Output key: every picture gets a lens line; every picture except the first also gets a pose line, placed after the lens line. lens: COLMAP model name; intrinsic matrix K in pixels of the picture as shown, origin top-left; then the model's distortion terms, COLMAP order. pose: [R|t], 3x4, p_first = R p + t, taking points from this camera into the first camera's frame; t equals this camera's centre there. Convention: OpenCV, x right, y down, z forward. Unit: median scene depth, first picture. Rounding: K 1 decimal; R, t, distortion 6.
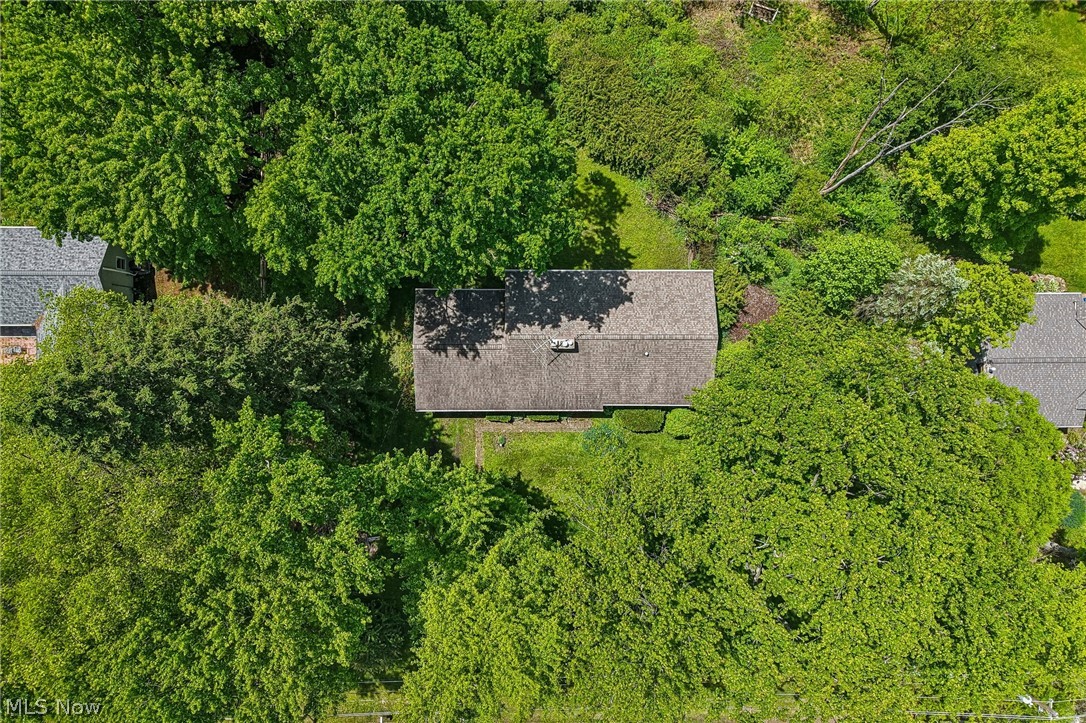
lens RADIAL K [[752.4, 0, 541.7], [0, 752.4, 358.8], [0, 0, 1]] dist [0.004352, 0.000238]
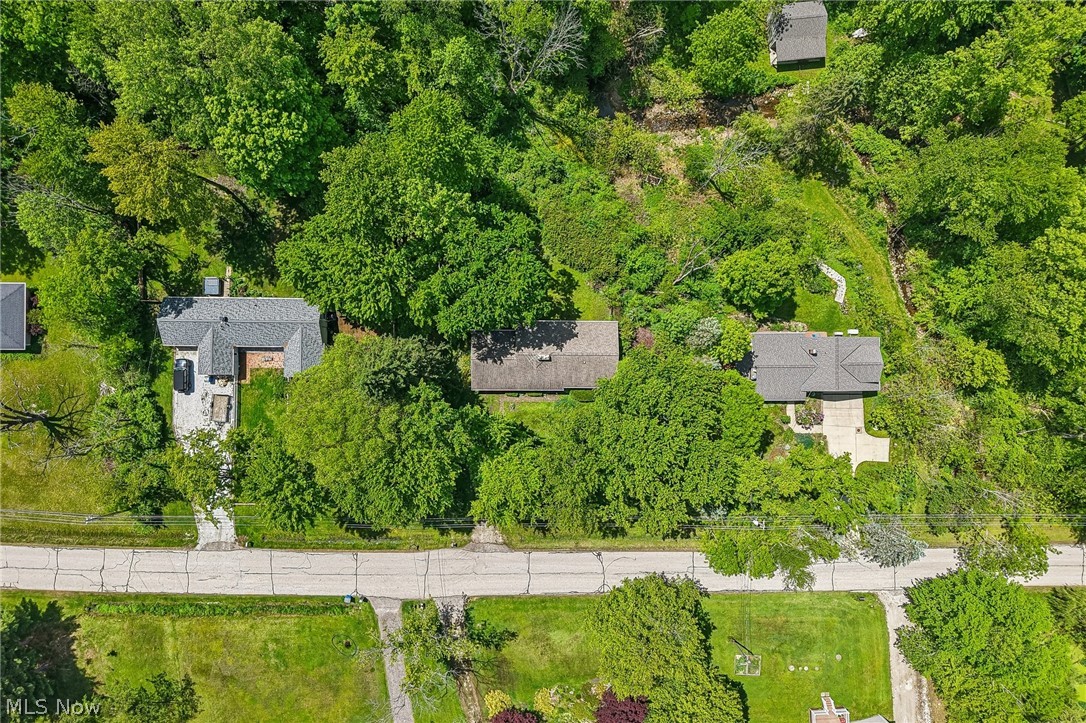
lens RADIAL K [[752.4, 0, 544.6], [0, 752.4, 364.6], [0, 0, 1]] dist [0.004352, 0.000238]
pose [[0.999973, 0.005575, 0.004869, 0.020432], [-0.005578, 0.999984, 0.000569, -0.000869], [-0.004866, -0.000596, 0.999988, -1.039562]]
